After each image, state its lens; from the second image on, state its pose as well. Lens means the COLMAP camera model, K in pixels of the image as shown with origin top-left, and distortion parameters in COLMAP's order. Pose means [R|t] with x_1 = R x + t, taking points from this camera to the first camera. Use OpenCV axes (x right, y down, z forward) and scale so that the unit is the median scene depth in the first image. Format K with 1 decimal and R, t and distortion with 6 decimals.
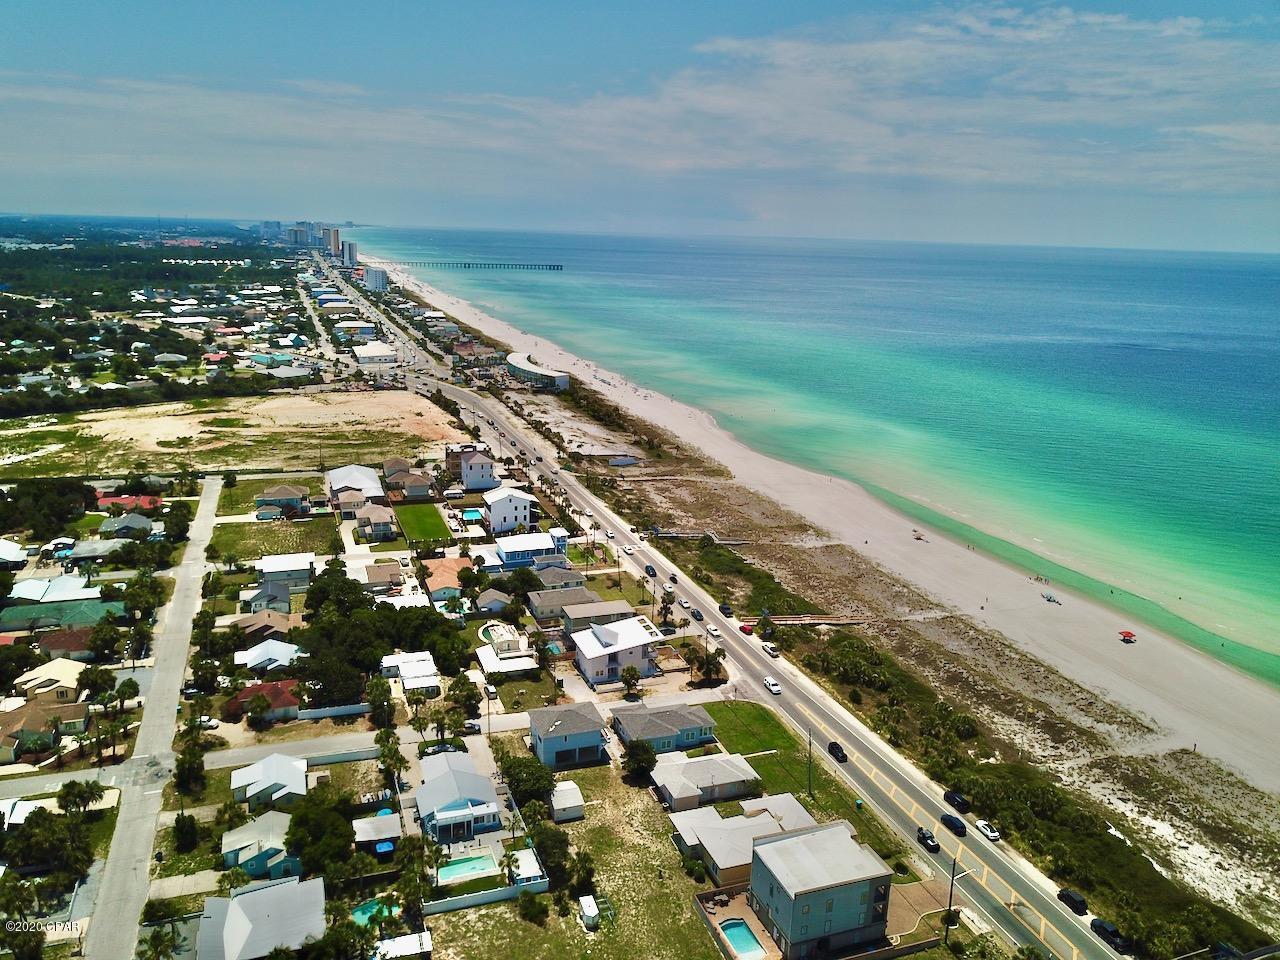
lens RADIAL K [[972.2, 0, 640.0], [0, 972.2, 480.0], [0, 0, 1]] dist [0.007497, -0.010881]
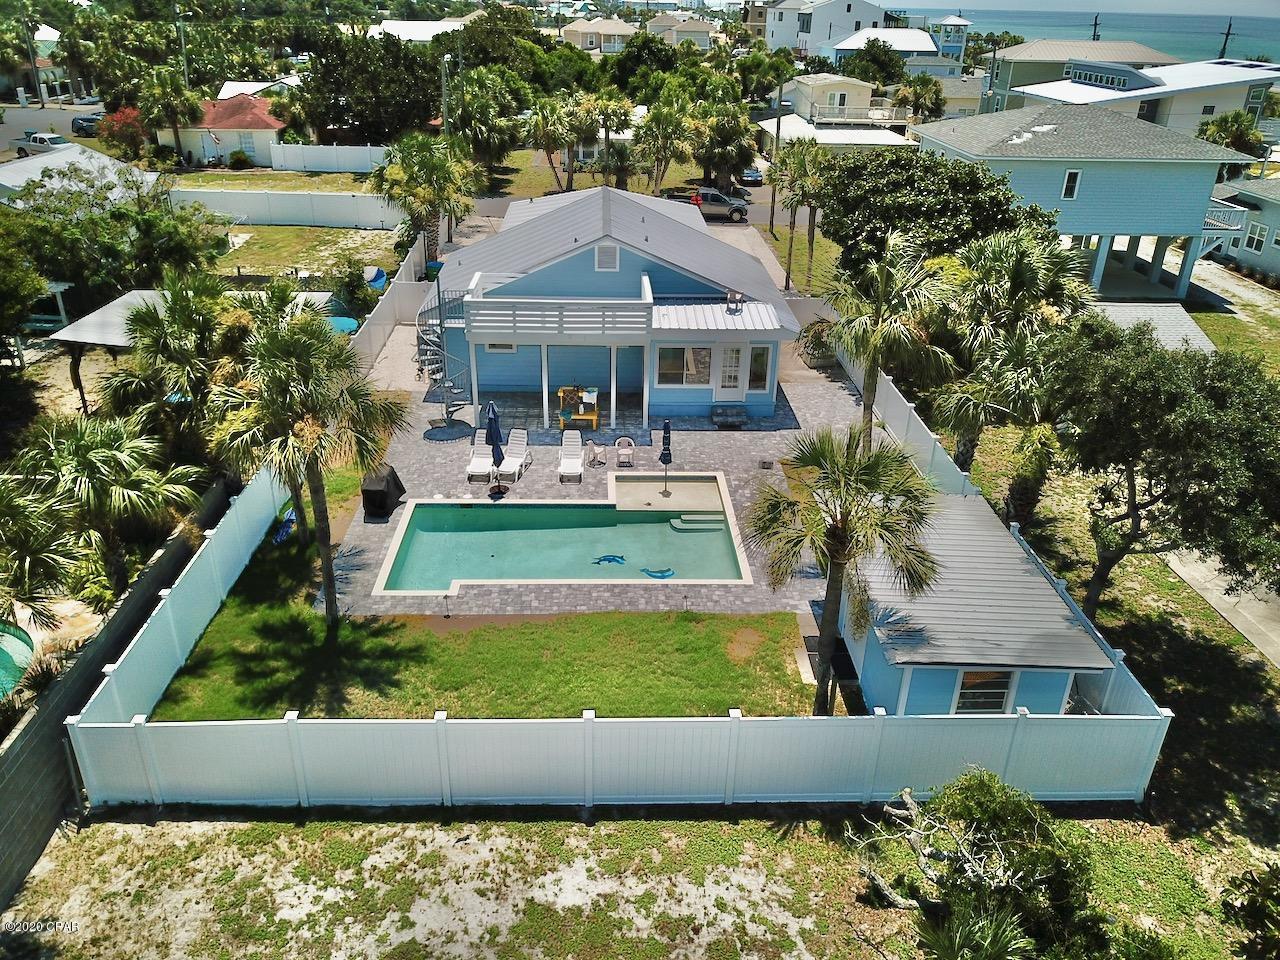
lens RADIAL K [[972.2, 0, 640.0], [0, 972.2, 480.0], [0, 0, 1]] dist [0.007497, -0.010881]
pose [[0.949932, 0.128155, -0.284966, -0.123119], [-0.068951, 0.975512, 0.208861, 0.360588], [0.304754, -0.178755, 0.935506, 0.872647]]
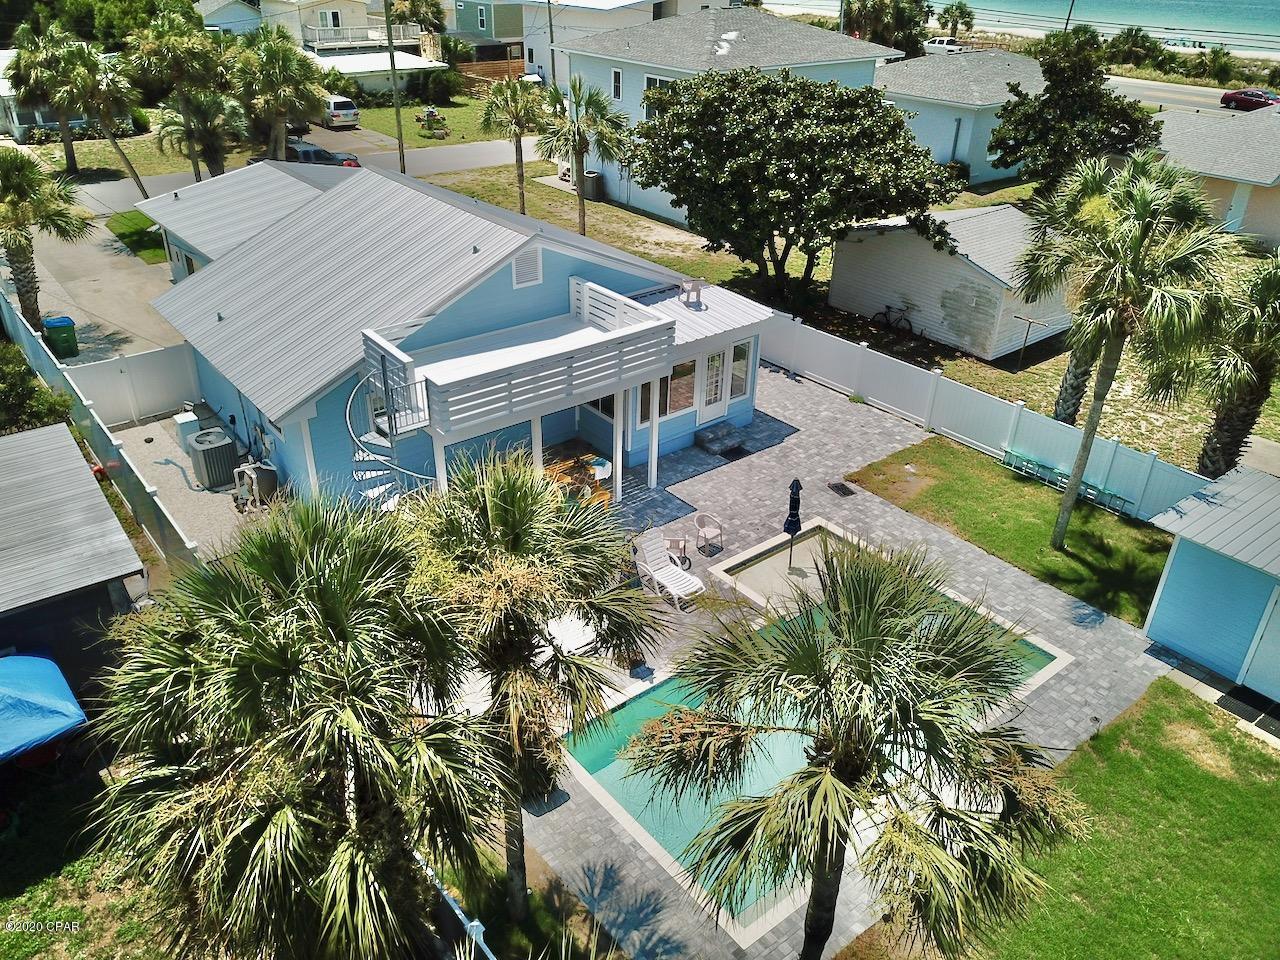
lens RADIAL K [[972.2, 0, 640.0], [0, 972.2, 480.0], [0, 0, 1]] dist [0.007497, -0.010881]
pose [[0.946593, -0.169900, 0.274037, -0.228048], [0.088315, 0.954024, 0.286423, 0.348149], [-0.310101, -0.246924, 0.918077, 0.932888]]
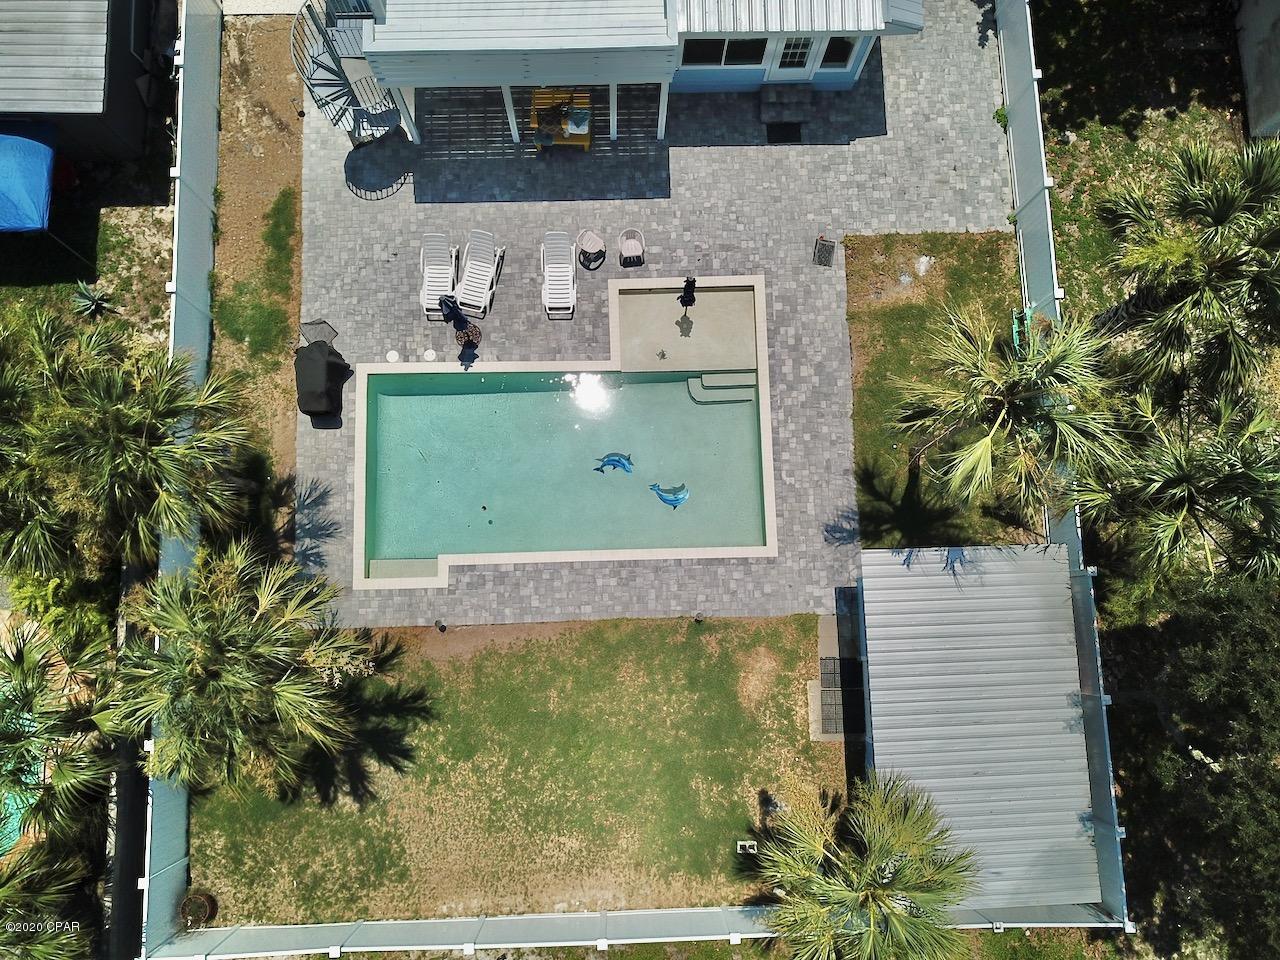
lens RADIAL K [[972.2, 0, 640.0], [0, 972.2, 480.0], [0, 0, 1]] dist [0.007497, -0.010881]
pose [[0.947581, 0.314980, -0.053641, -0.162725], [-0.073688, 0.378790, 0.922545, 0.277736], [0.310902, -0.870233, 0.382144, 0.971478]]
